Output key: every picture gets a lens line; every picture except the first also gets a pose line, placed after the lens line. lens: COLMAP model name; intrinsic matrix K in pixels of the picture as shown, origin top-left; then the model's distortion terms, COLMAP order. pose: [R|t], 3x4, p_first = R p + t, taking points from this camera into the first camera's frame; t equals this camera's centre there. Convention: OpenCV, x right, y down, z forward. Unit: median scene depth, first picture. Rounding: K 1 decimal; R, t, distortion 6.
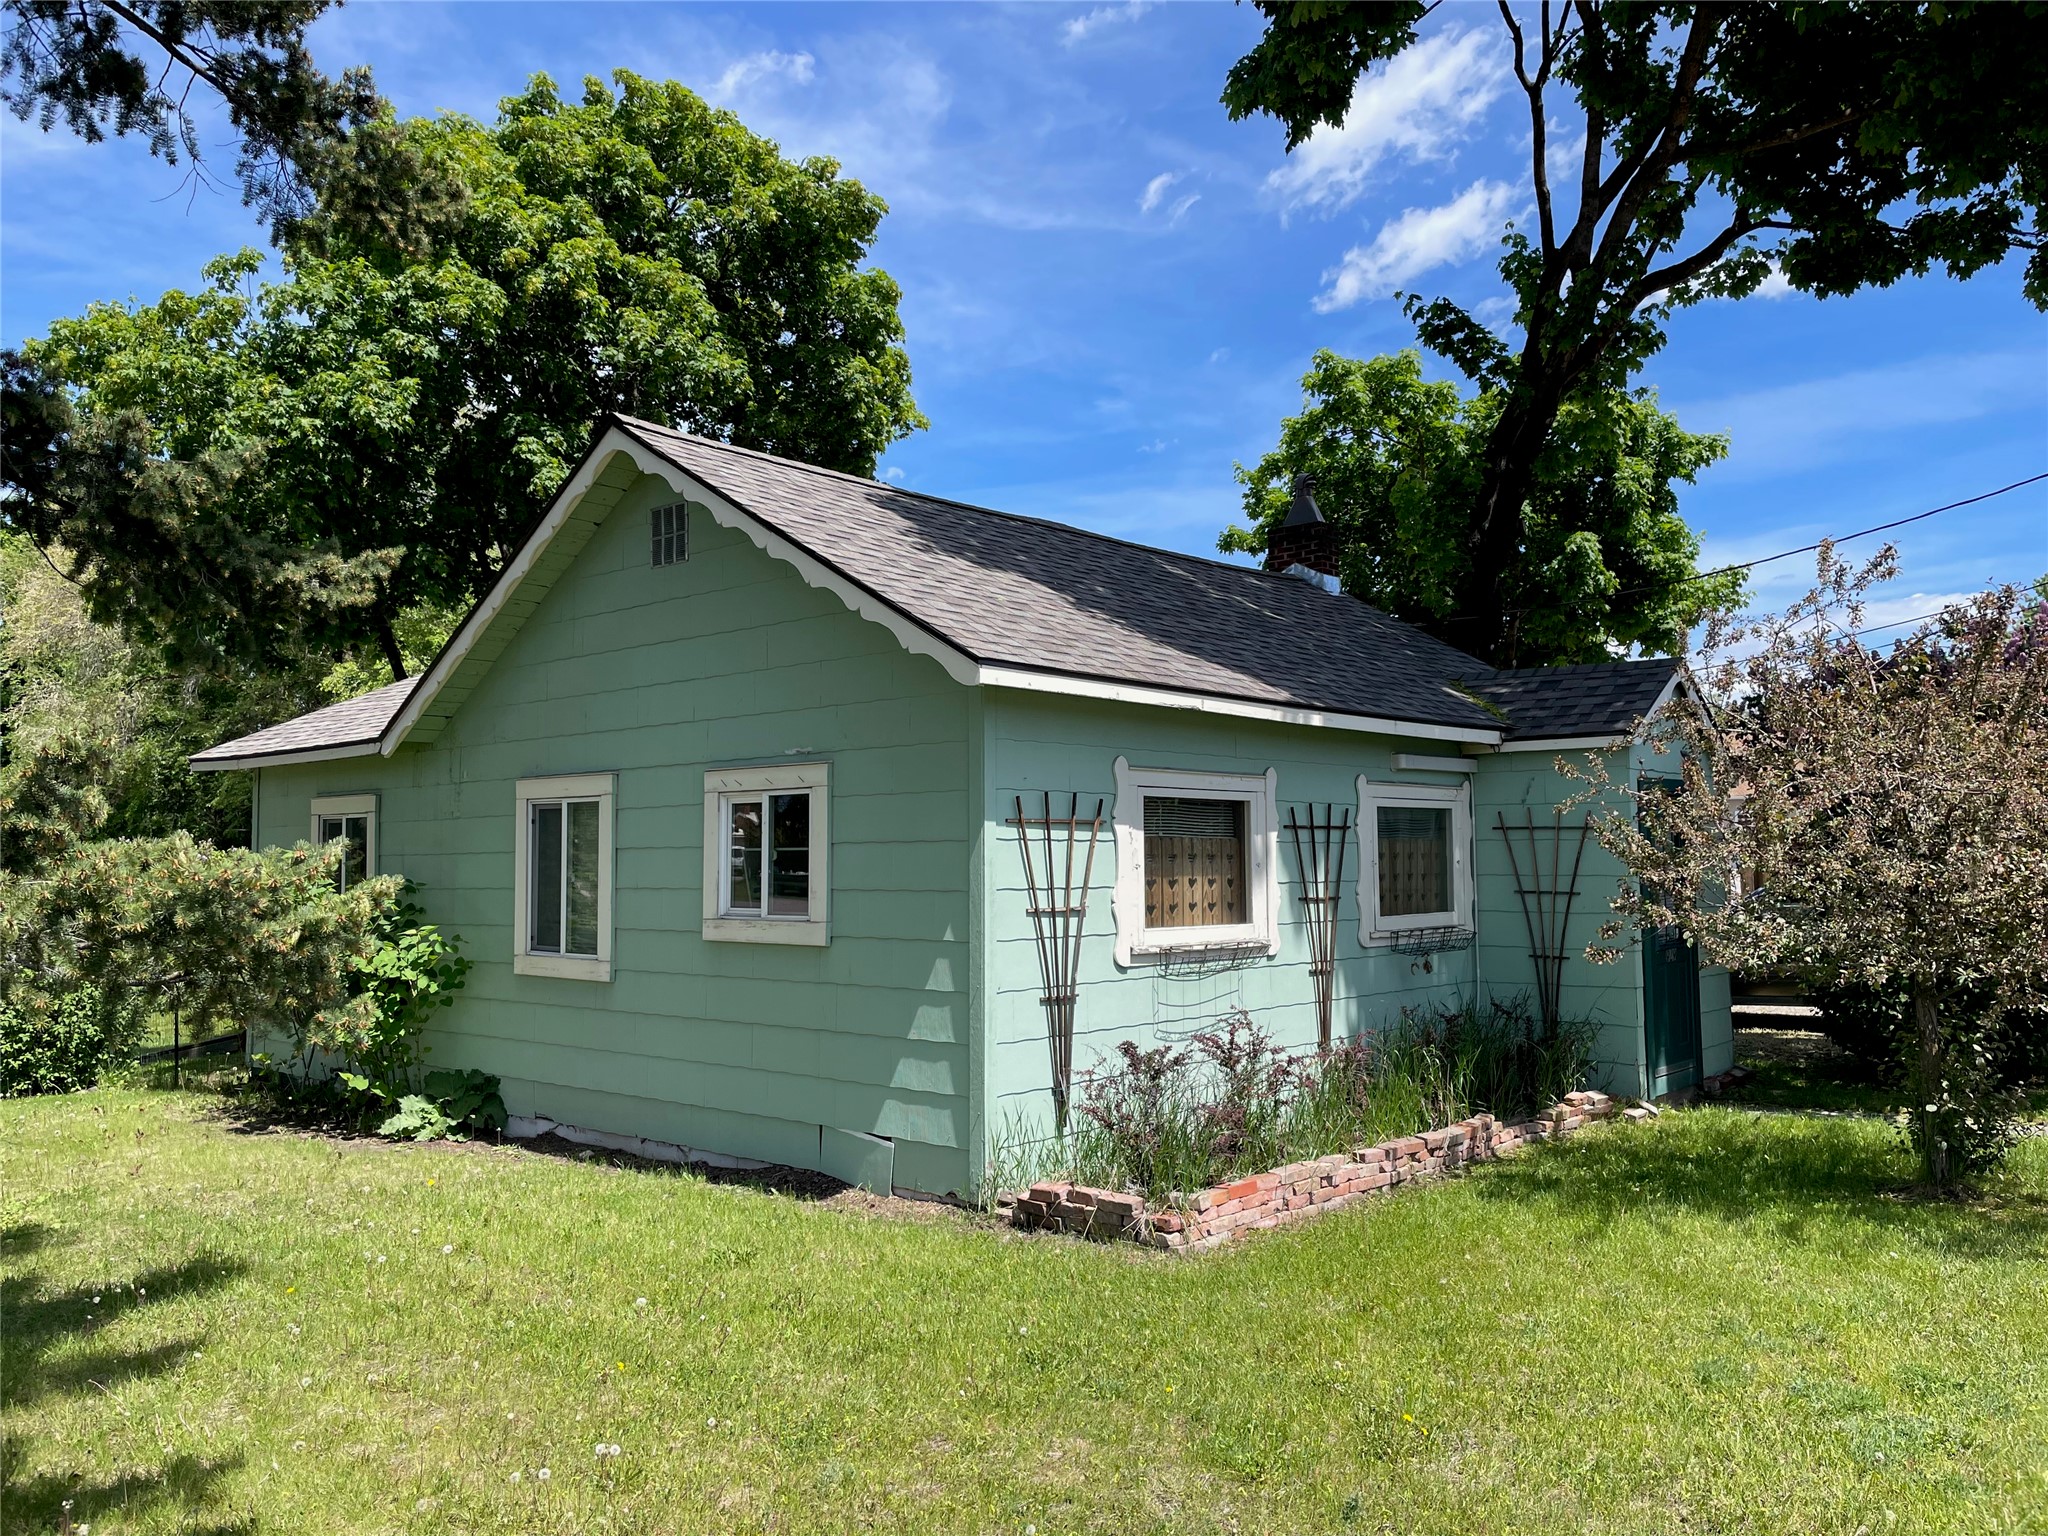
lens RADIAL K [[1565.3, 0, 1020.6], [0, 1565.3, 753.1], [0, 0, 1]] dist [0.080168, -0.109127]
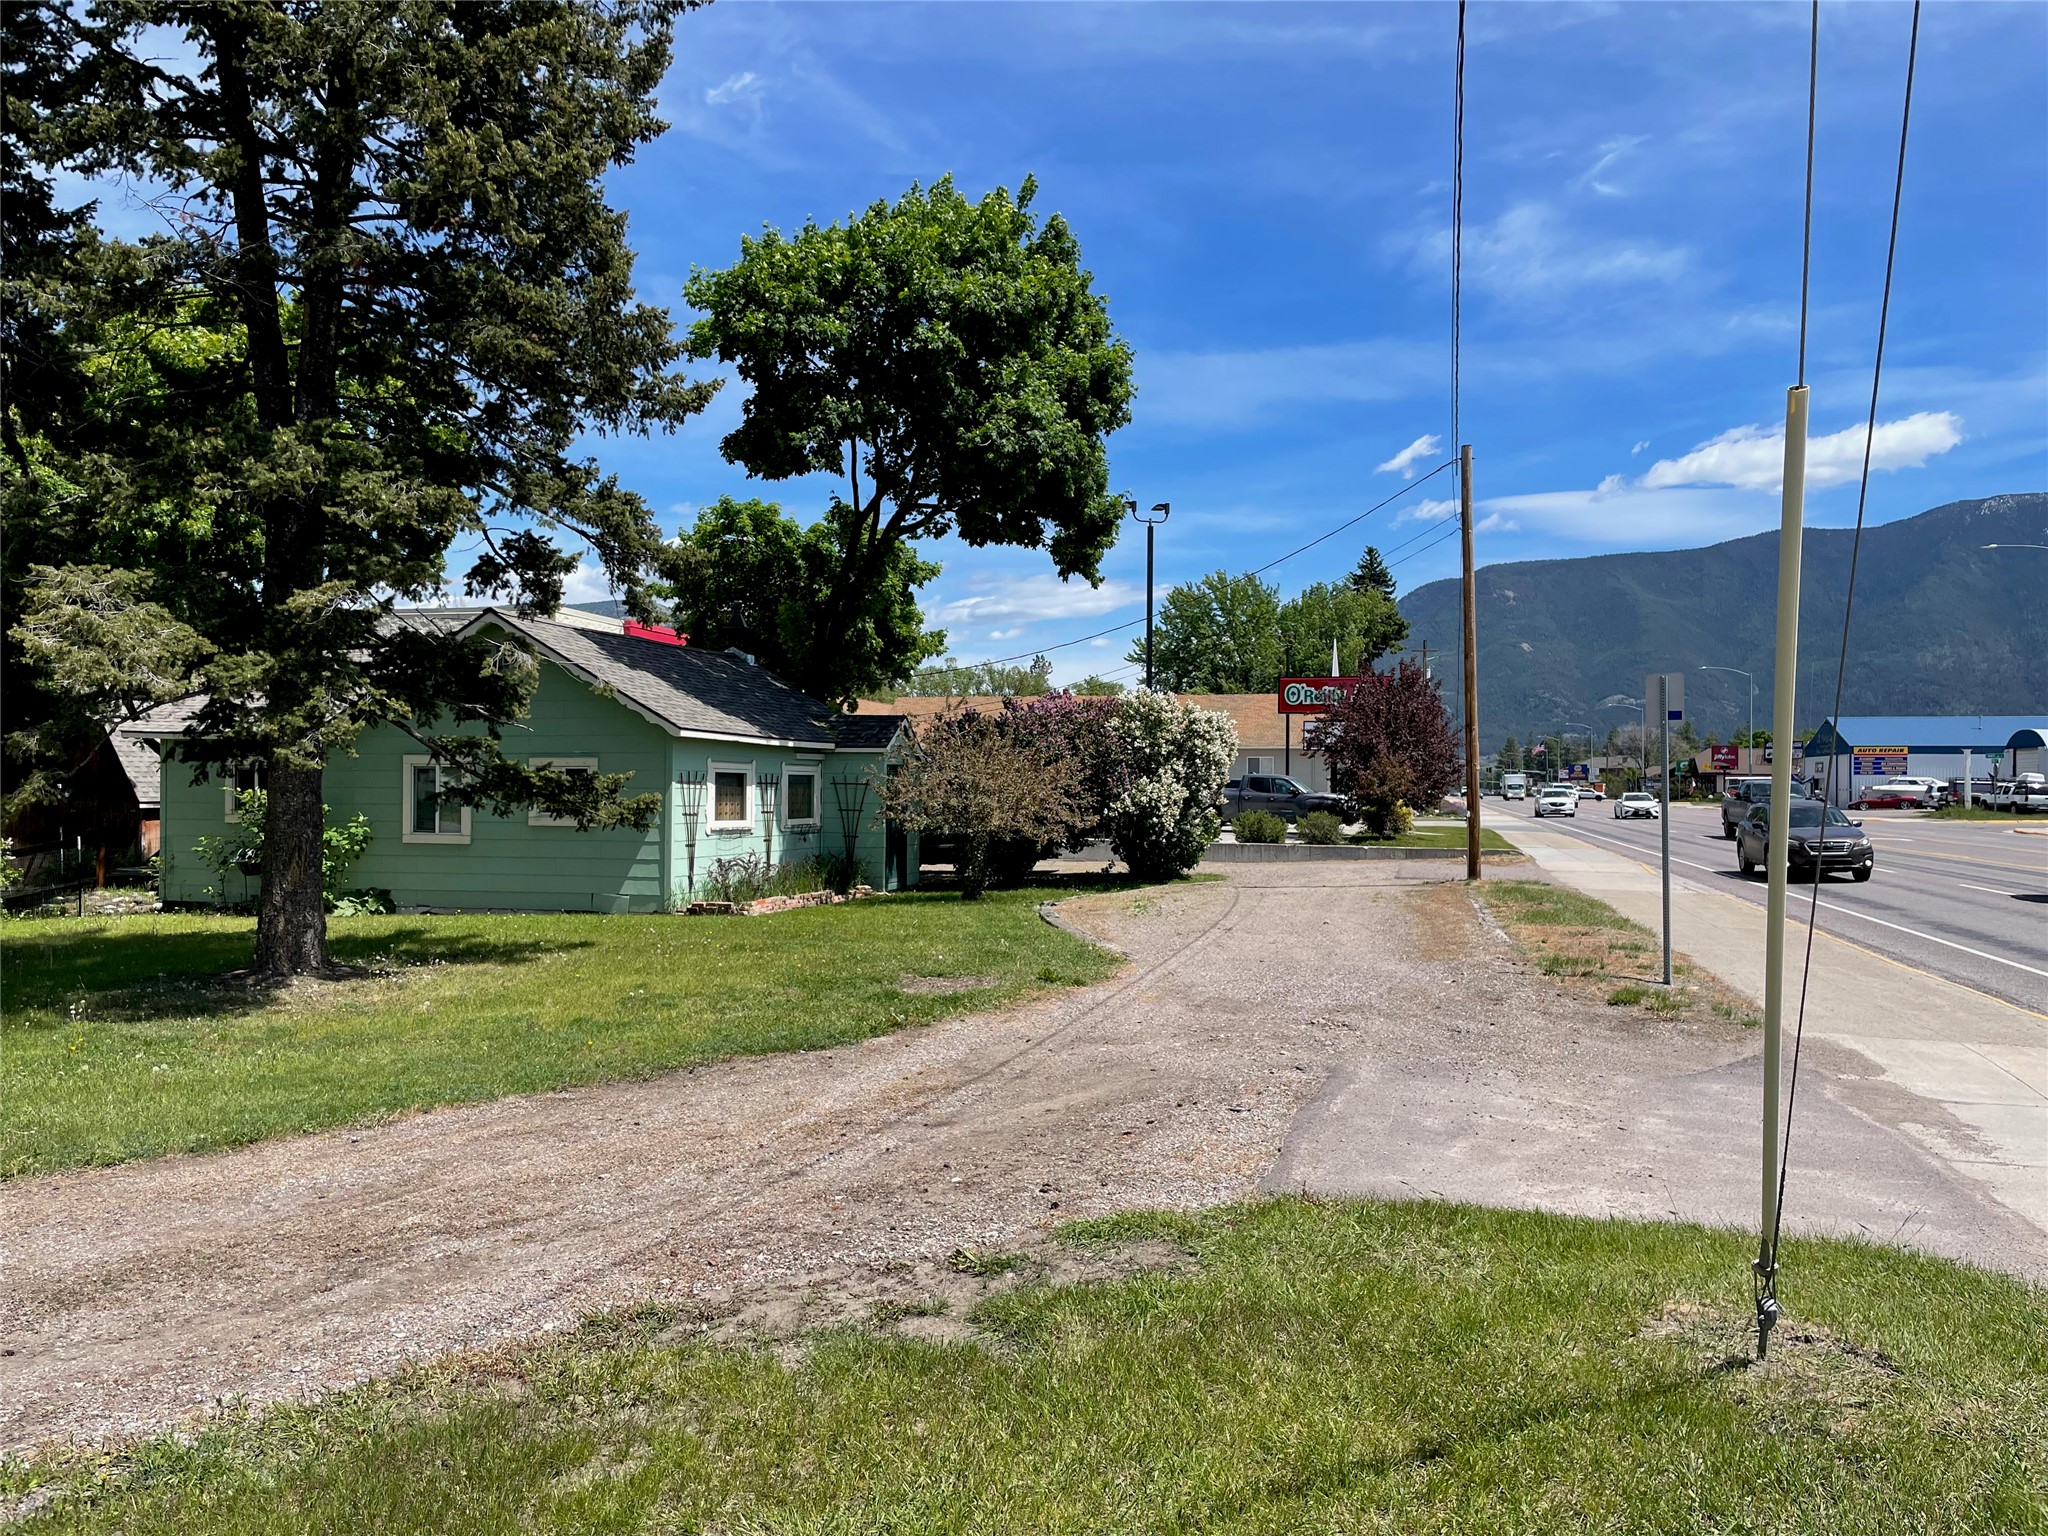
lens RADIAL K [[1565.3, 0, 1070.3], [0, 1565.3, 774.6], [0, 0, 1]] dist [0.080168, -0.109127]
pose [[0.884125, 0.017868, 0.466909, -0.578205], [-0.044253, 0.997979, 0.045603, -0.106484], [-0.465151, -0.060981, 0.883129, -1.501938]]
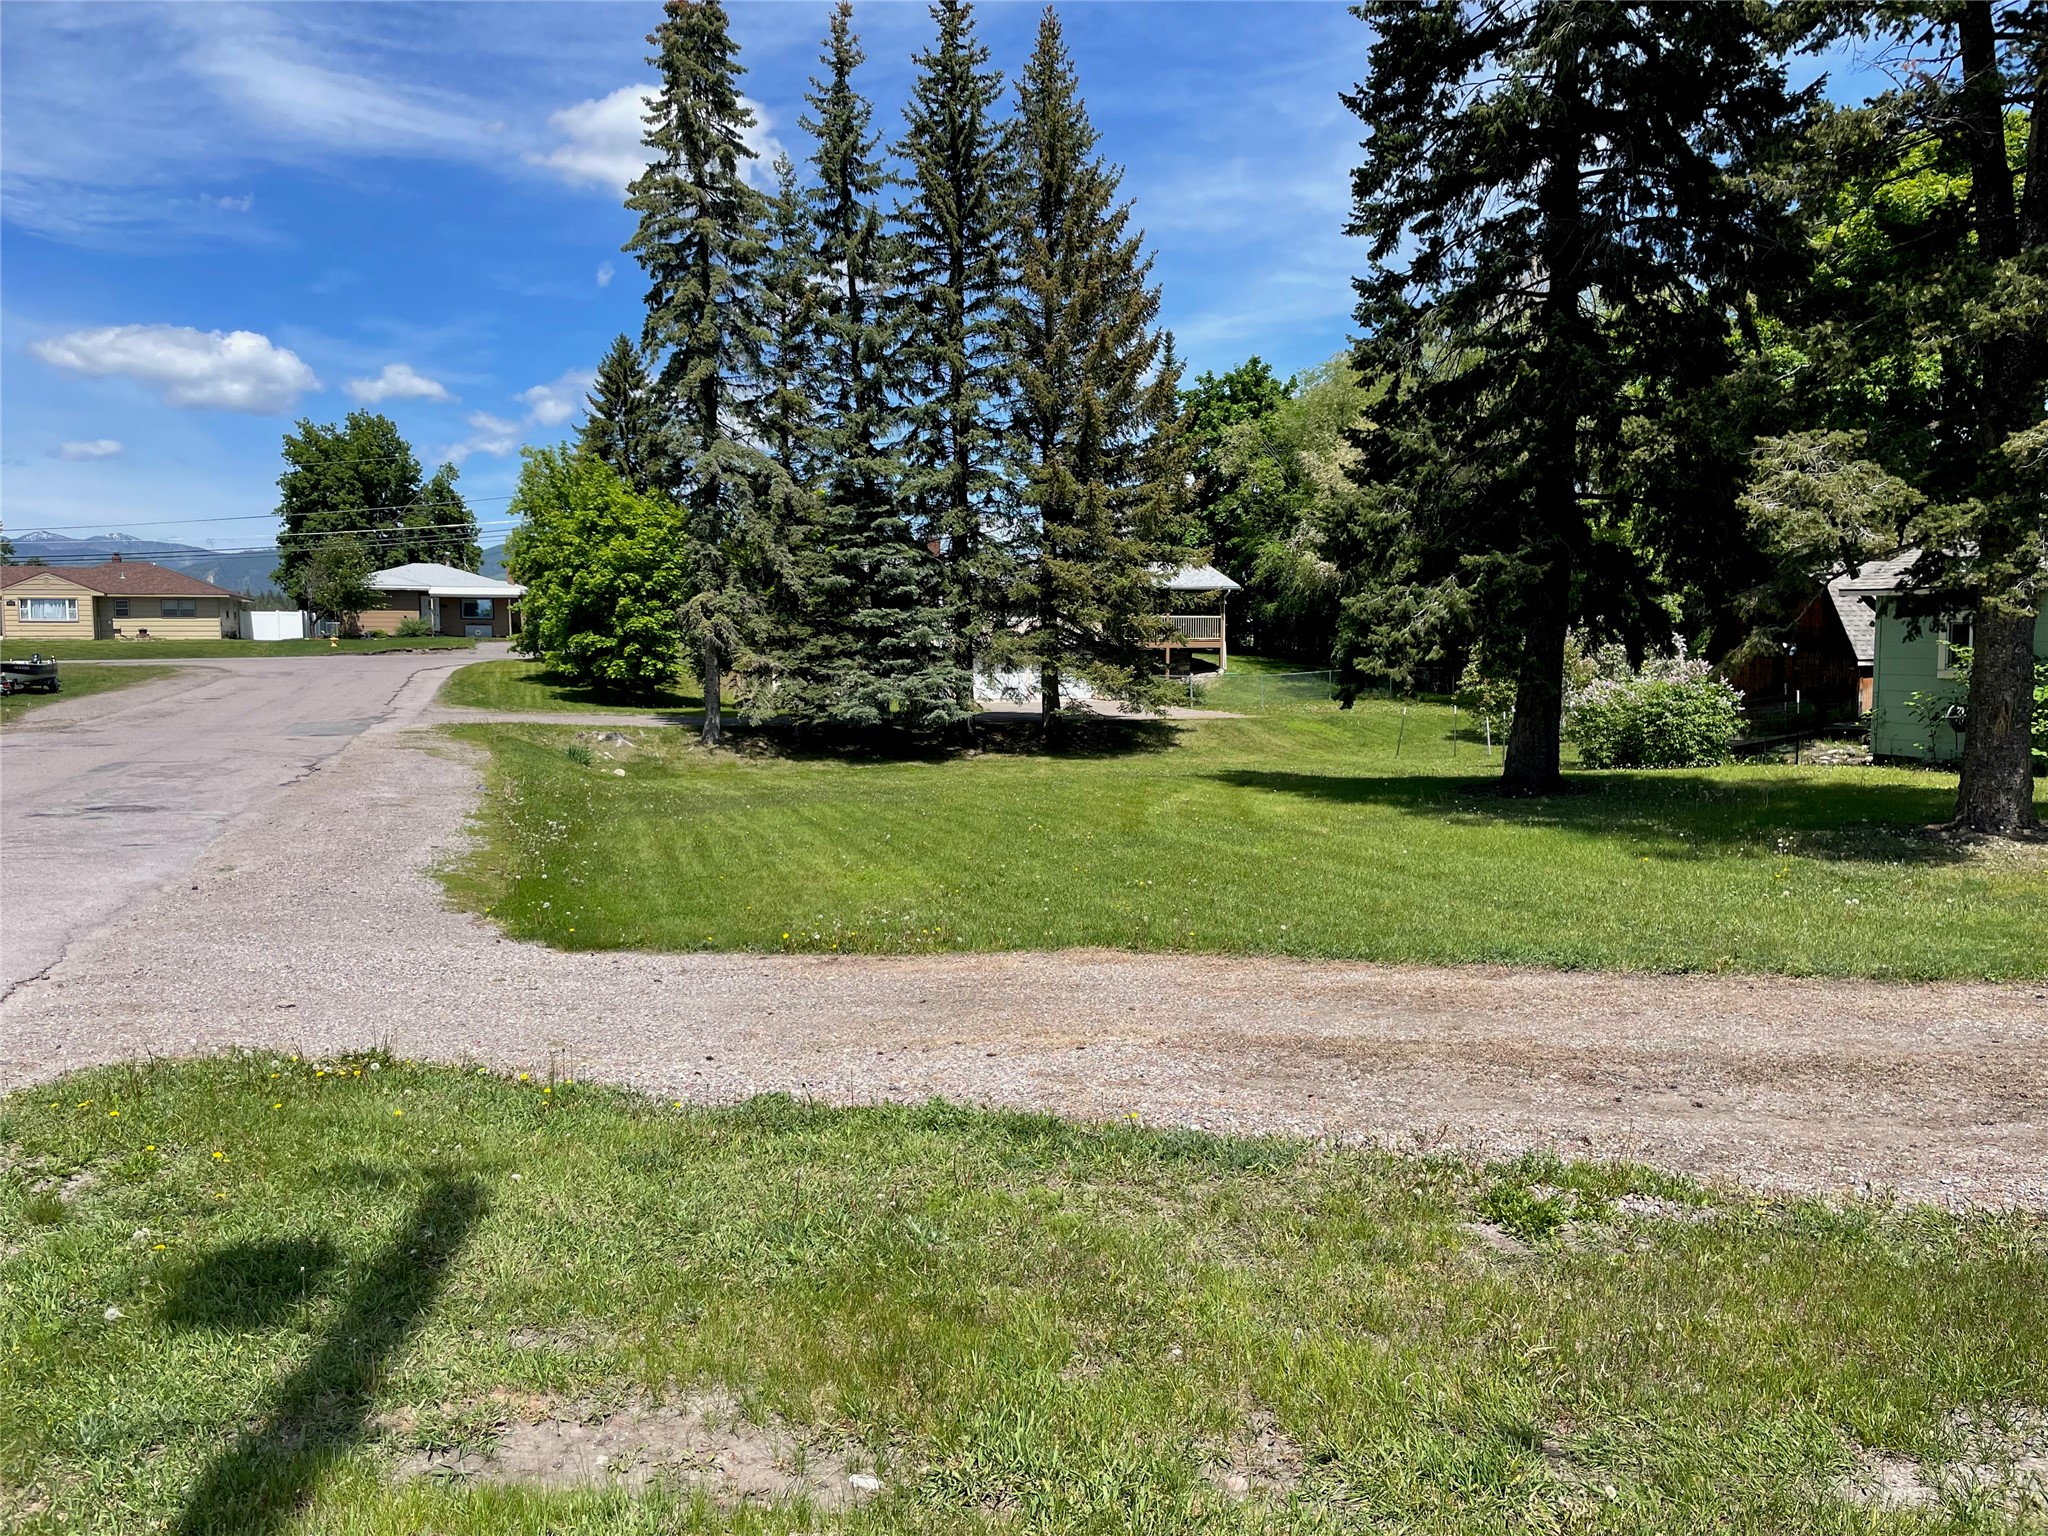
lens RADIAL K [[1565.3, 0, 1012.2], [0, 1565.3, 776.7], [0, 0, 1]] dist [0.080168, -0.109127]
pose [[0.859404, 0.048046, -0.509034, -0.560487], [0.028632, 0.989491, 0.141734, -0.100198], [0.510495, -0.136381, 0.848997, -1.542127]]
